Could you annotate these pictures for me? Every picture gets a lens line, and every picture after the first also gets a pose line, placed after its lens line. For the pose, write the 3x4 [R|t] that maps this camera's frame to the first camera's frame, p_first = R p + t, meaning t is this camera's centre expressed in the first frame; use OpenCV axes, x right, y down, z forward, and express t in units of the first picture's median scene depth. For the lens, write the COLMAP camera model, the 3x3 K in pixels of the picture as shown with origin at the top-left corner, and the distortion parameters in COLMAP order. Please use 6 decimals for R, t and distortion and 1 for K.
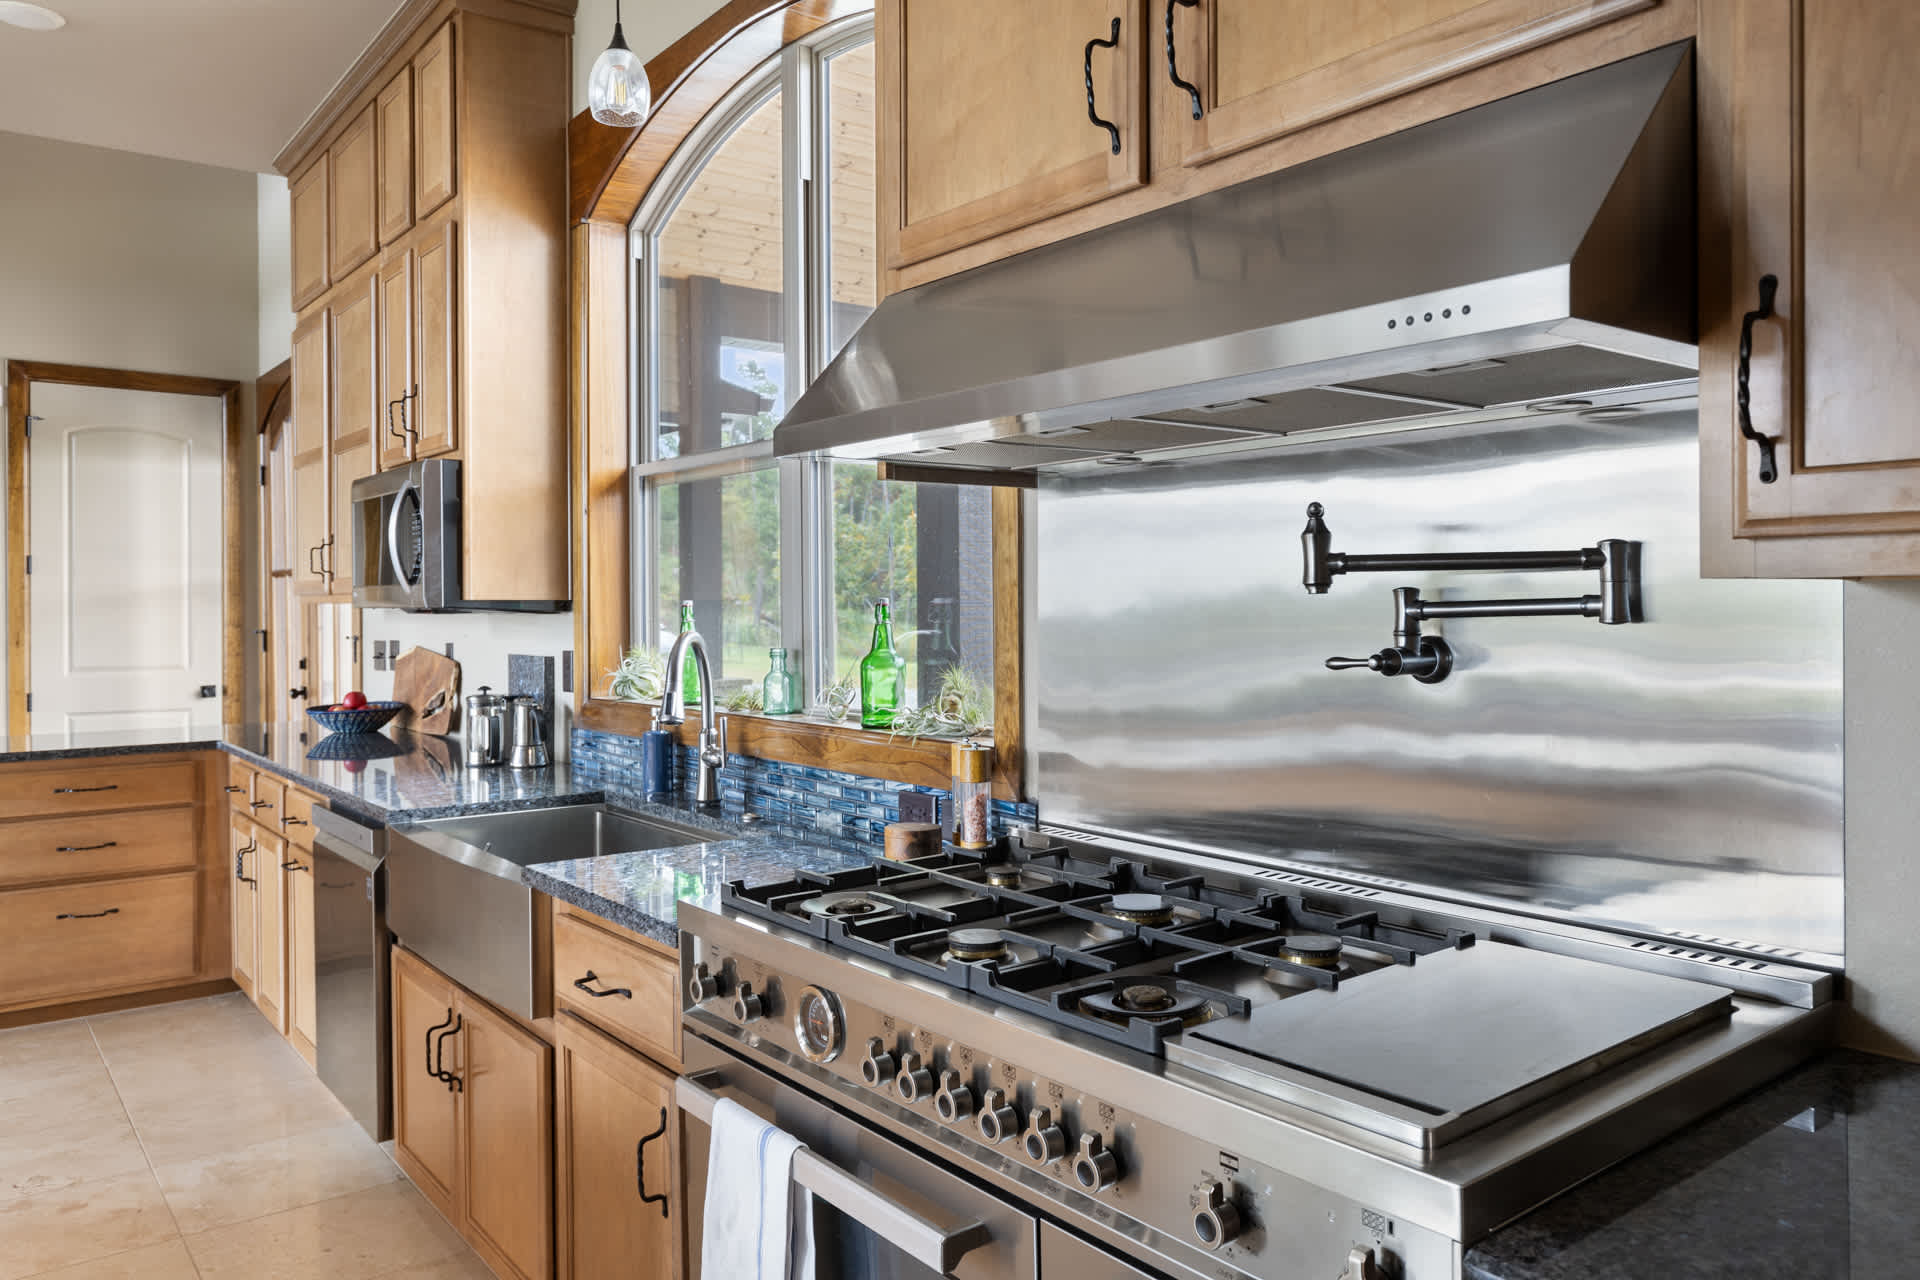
lens RADIAL K [[1338.5, 0, 951.2], [0, 1338.5, 616.3], [0, 0, 1]] dist [-0.006234, 0.001055]
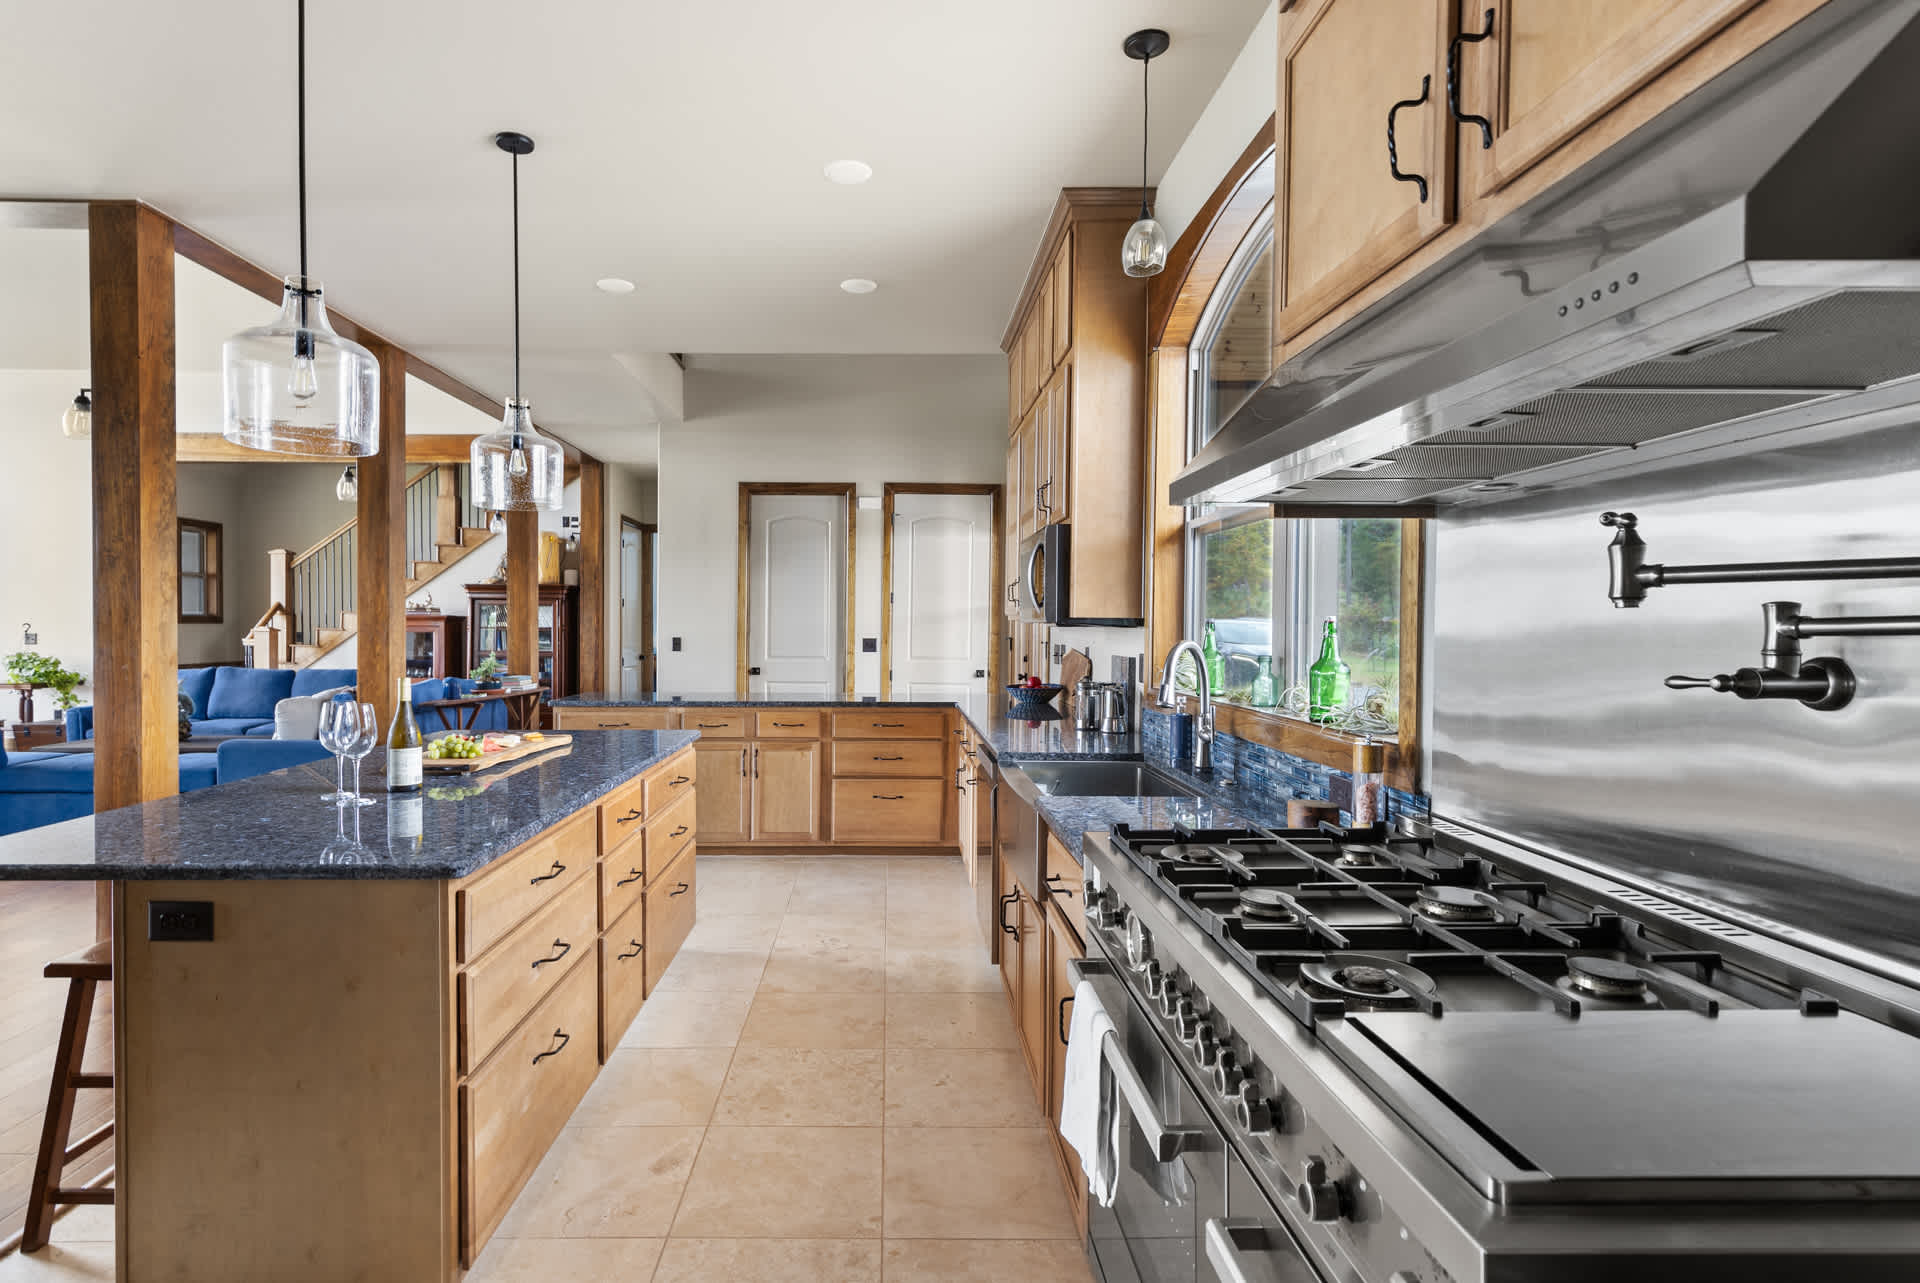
lens RADIAL K [[921.0, 0, 903.8], [0, 921.0, 640.3], [0, 0, 1]] dist [0.000311, -0.000412]
pose [[0.795320, 0.021088, -0.605823, 0.179721], [-0.016363, 0.999777, 0.013321, 0.004167], [0.605969, -0.000681, 0.795488, 0.109632]]
